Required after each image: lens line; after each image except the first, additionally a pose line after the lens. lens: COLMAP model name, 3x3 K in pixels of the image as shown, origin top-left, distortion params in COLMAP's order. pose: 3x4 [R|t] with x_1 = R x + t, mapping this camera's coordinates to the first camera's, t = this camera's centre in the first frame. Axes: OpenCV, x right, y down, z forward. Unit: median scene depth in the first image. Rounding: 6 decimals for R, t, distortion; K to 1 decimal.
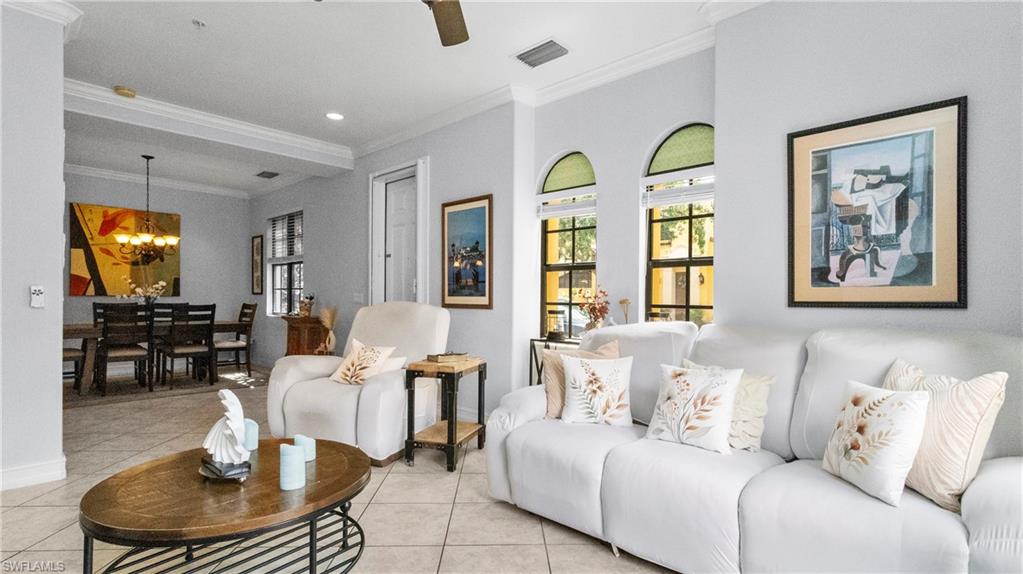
lens RADIAL K [[512.0, 0, 512.5], [0, 512.0, 307.4], [0, 0, 1]] dist [0.000375, 0.000639]
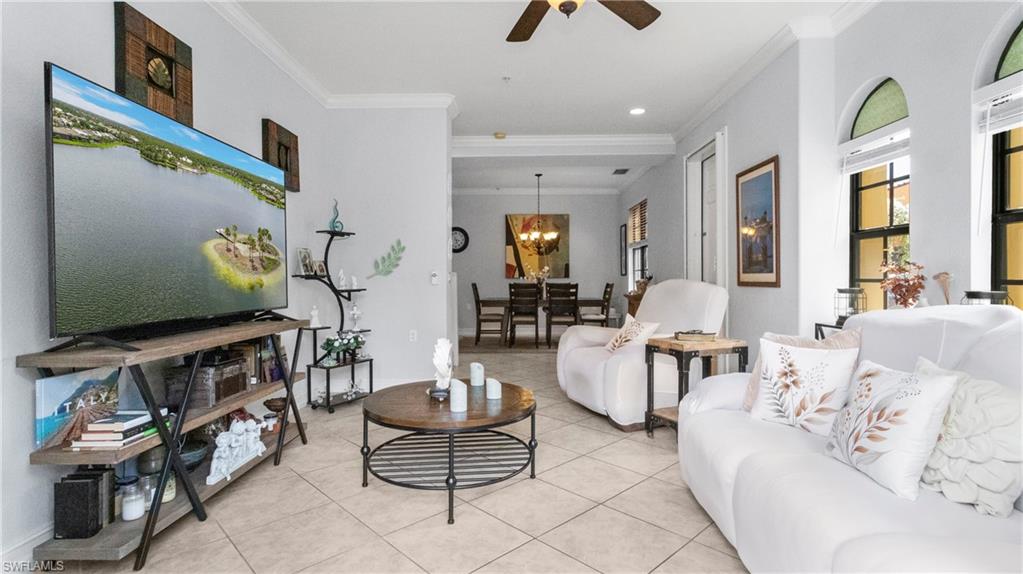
lens RADIAL K [[487.2, 0, 476.9], [0, 487.2, 284.1], [0, 0, 1]] dist [0.002472, 0.000538]
pose [[0.646982, -0.001421, -0.762504, 0.256900], [-0.005112, 0.999968, -0.006201, 0.005891], [0.762488, 0.007910, 0.646954, 0.073411]]
